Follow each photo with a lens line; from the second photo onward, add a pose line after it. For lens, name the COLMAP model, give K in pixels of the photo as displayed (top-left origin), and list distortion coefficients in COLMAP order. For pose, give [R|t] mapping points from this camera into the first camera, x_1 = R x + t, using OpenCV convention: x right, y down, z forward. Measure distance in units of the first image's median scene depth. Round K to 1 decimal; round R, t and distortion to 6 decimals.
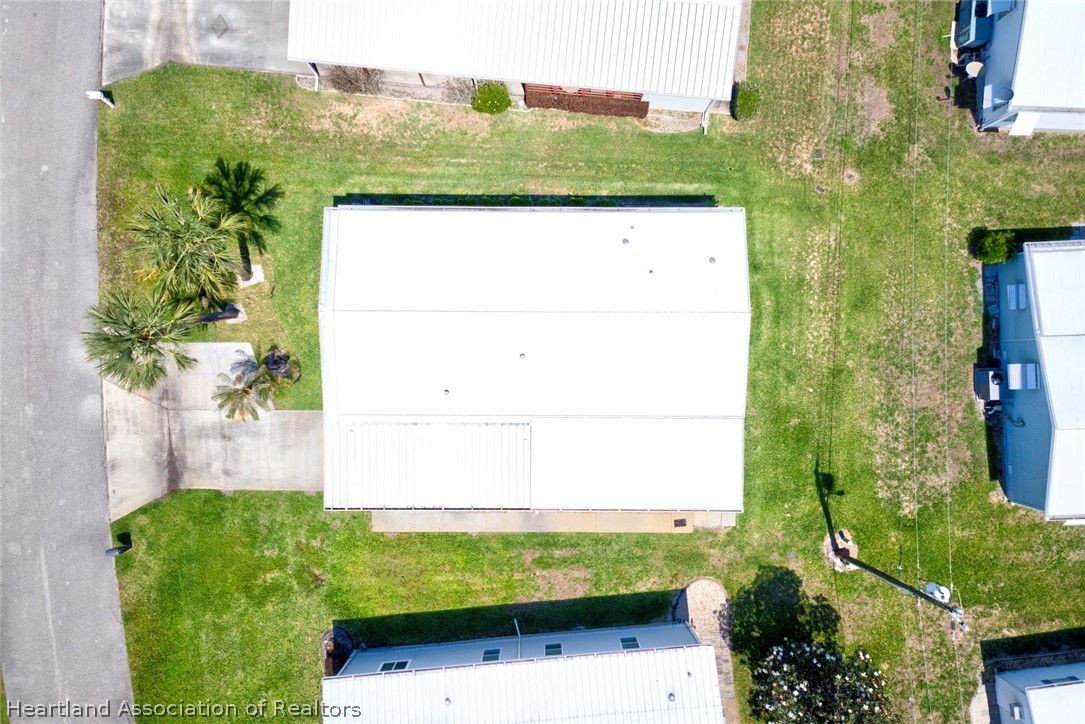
lens RADIAL K [[721.7, 0, 542.5], [0, 721.7, 362.0], [0, 0, 1]] dist [0.047653, -0.003910]
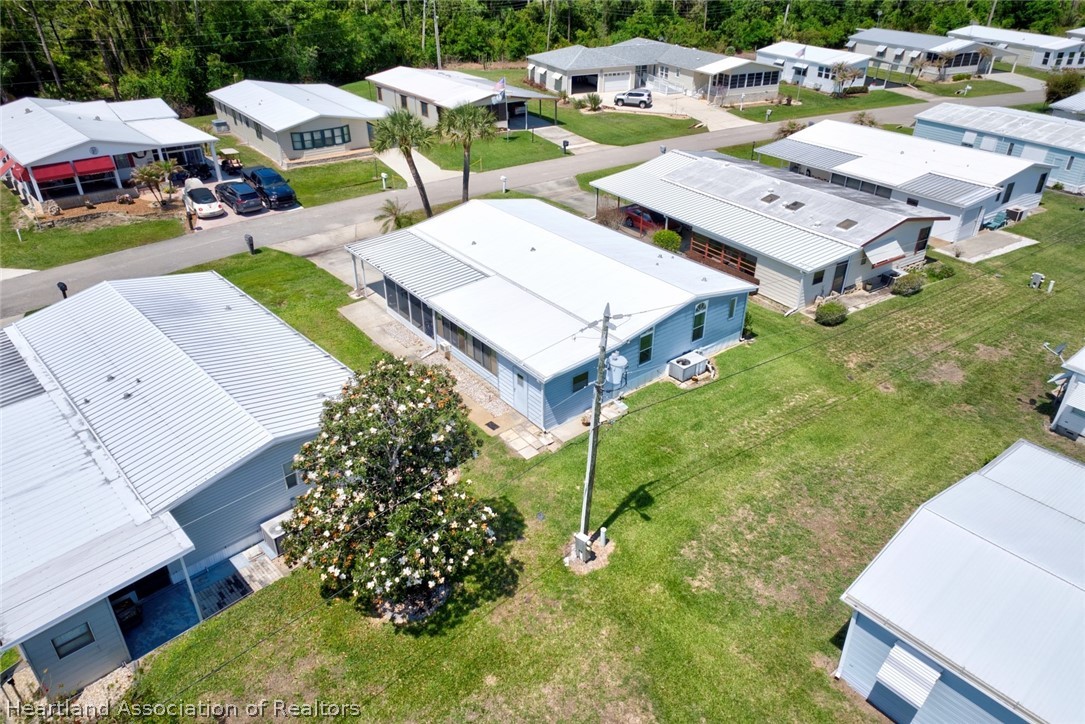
lens RADIAL K [[721.7, 0, 542.5], [0, 721.7, 362.0], [0, 0, 1]] dist [0.047653, -0.003910]
pose [[0.618805, 0.400383, -0.675850, 0.788294], [-0.785463, 0.327773, -0.524989, 0.607322], [0.011329, 0.855721, 0.517313, 0.470993]]
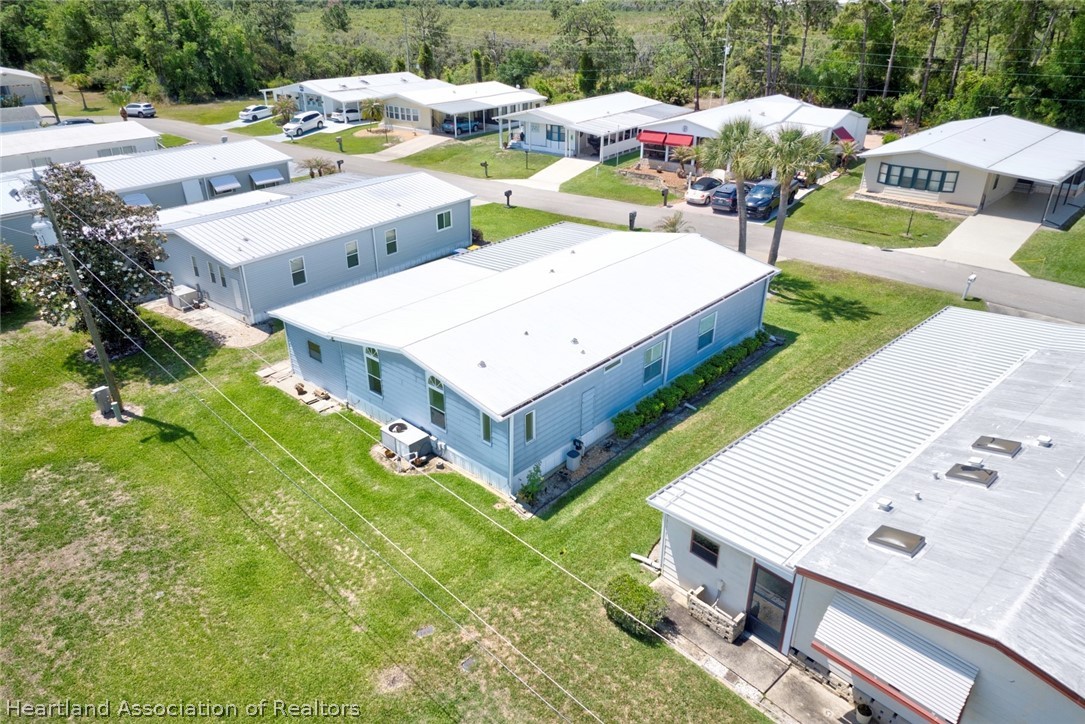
lens RADIAL K [[721.7, 0, 542.5], [0, 721.7, 362.0], [0, 0, 1]] dist [0.047653, -0.003910]
pose [[-0.665095, 0.341160, -0.664273, 0.616806], [-0.746558, -0.283147, 0.602062, -0.573791], [0.017312, 0.896347, 0.443015, 0.592198]]
